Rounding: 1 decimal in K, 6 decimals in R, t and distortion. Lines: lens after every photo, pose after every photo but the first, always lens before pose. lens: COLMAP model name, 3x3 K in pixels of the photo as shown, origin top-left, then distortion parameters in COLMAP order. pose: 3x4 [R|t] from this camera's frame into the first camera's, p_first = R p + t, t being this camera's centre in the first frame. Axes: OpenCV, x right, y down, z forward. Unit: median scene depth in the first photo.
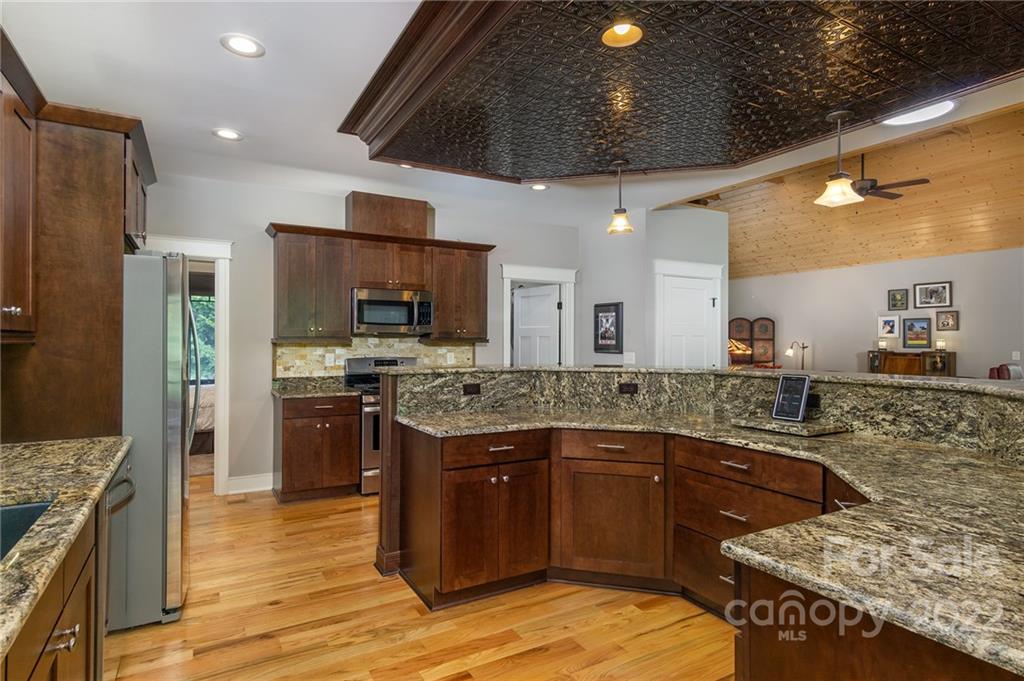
lens RADIAL K [[538.0, 0, 512.0], [0, 538.0, 340.5], [0, 0, 1]] dist [0.000605, 0.000358]
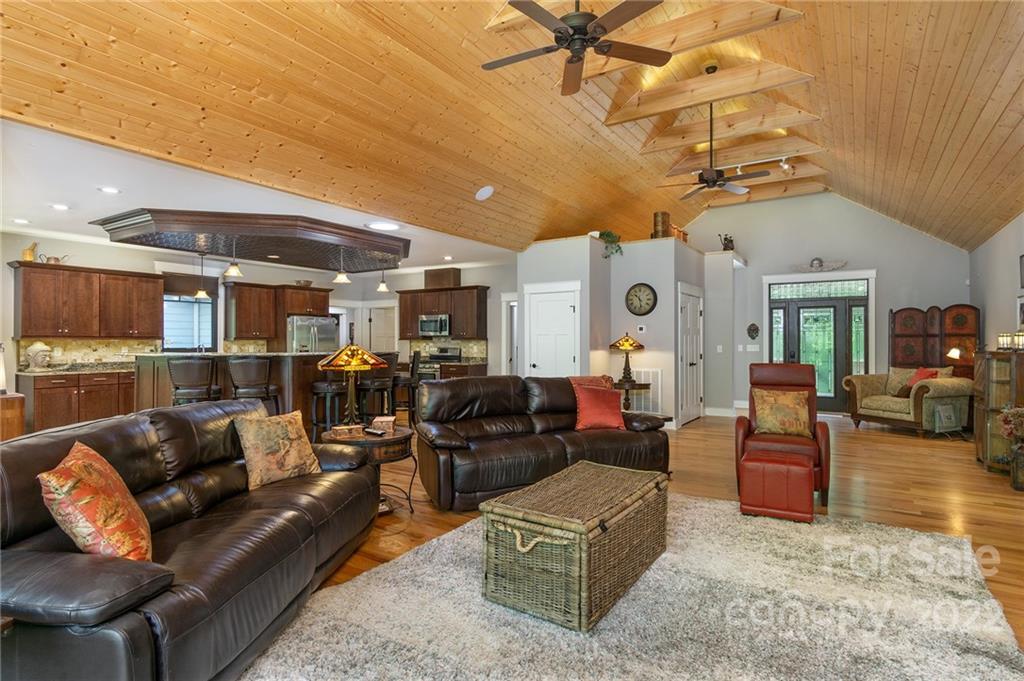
lens RADIAL K [[538.0, 0, 512.0], [0, 538.0, 340.5], [0, 0, 1]] dist [0.000605, 0.000358]
pose [[0.455465, -0.006899, -0.890227, 1.579976], [0.000011, 0.999970, -0.007743, 0.019861], [0.890254, 0.003517, 0.455452, 0.266370]]
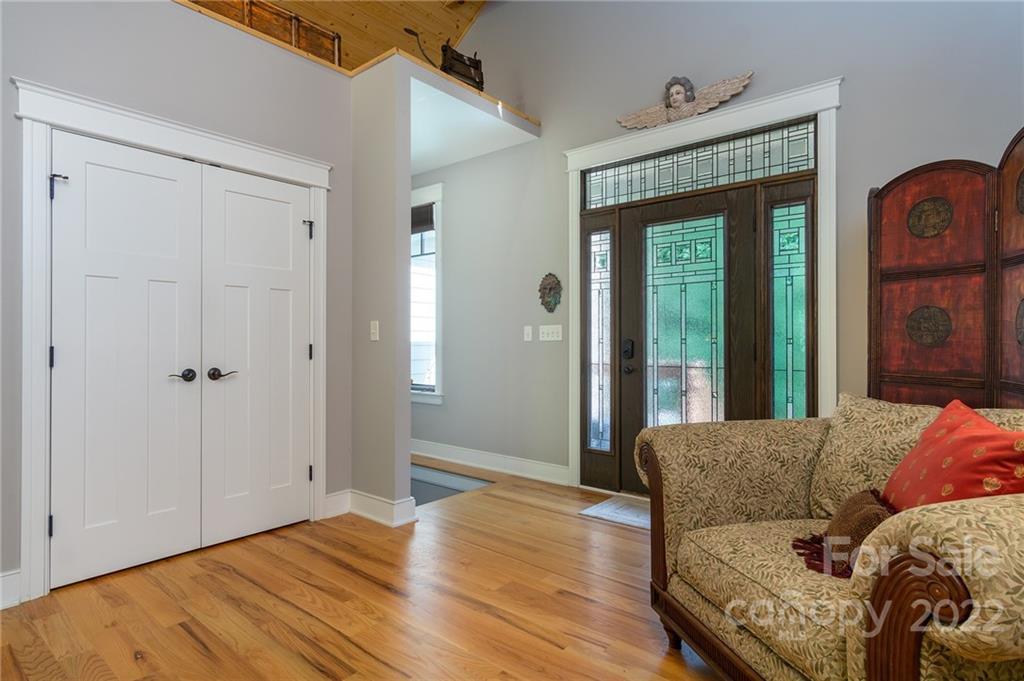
lens RADIAL K [[538.0, 0, 512.0], [0, 538.0, 340.5], [0, 0, 1]] dist [0.000605, 0.000358]
pose [[0.340806, -0.009432, -0.940086, 1.036880], [0.000031, 0.999950, -0.010022, 0.048074], [0.940133, 0.003386, 0.340790, 1.463374]]
